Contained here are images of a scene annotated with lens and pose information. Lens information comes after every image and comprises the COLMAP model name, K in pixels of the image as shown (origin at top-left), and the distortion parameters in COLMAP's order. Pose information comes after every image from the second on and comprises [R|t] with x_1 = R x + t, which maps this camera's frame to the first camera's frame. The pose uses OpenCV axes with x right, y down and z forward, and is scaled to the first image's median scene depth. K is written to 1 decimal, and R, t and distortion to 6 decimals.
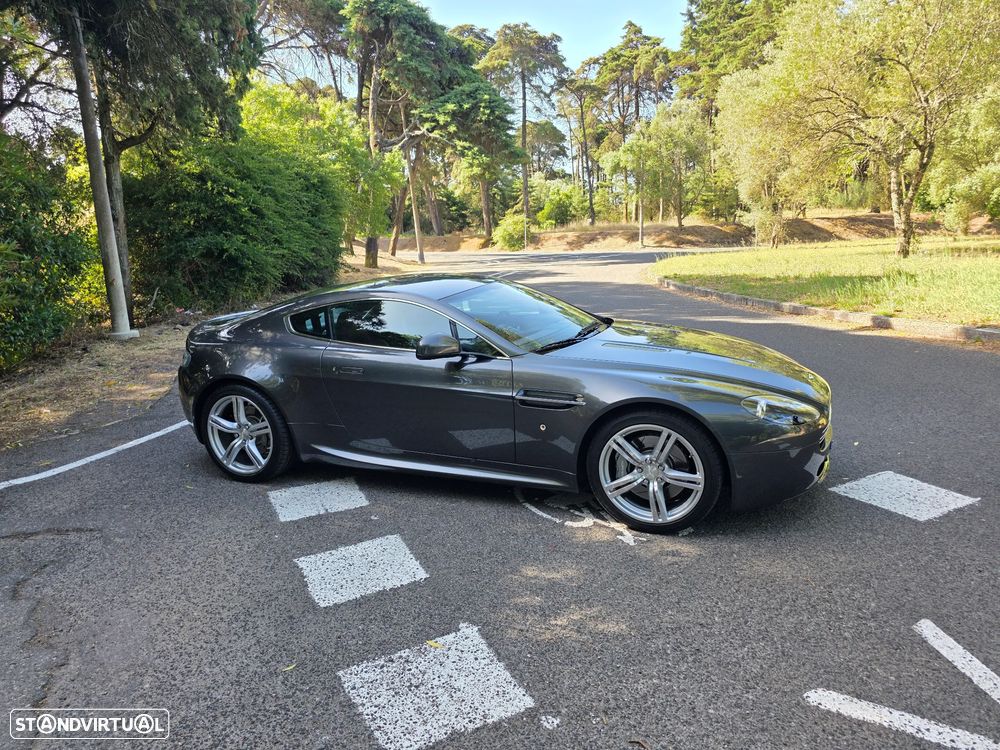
lens RADIAL K [[642.0, 0, 500.0], [0, 642.0, 375.0], [0, 0, 1]] dist [0.045351, -0.038966]
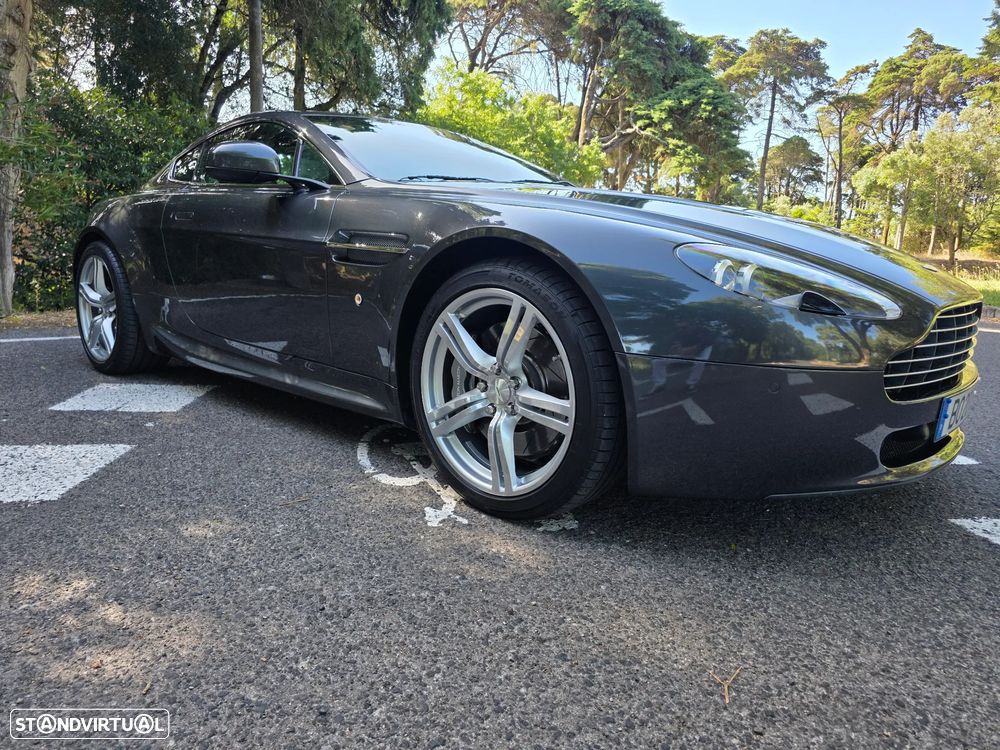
lens RADIAL K [[656.2, 0, 502.7], [0, 656.2, 366.0], [0, 0, 1]] dist [0.045154, -0.038123]
pose [[0.940514, 0.127190, -0.315051, 0.091695], [-0.143468, 0.989232, -0.028929, 0.033782], [0.307979, 0.072408, 0.948634, 0.119119]]
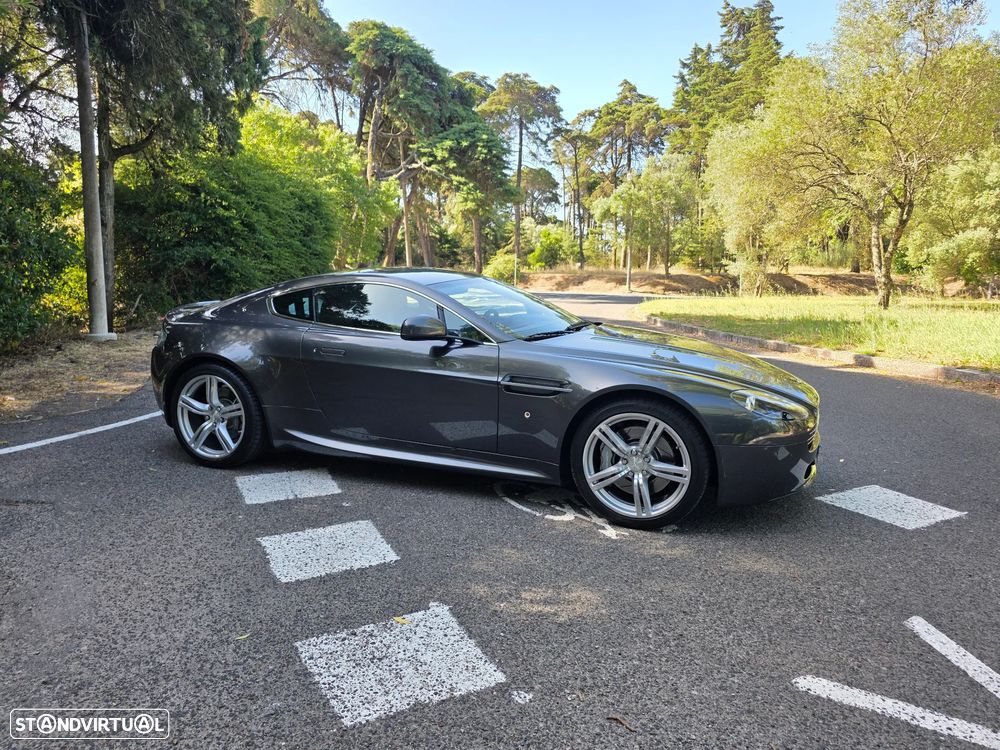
lens RADIAL K [[644.0, 0, 502.7], [0, 644.0, 367.6], [0, 0, 1]] dist [0.040336, -0.035408]
pose [[0.998180, 0.053689, 0.027471, -0.000151], [-0.051509, 0.995875, -0.074699, 0.020664], [-0.031368, 0.073148, 0.996828, 0.006356]]
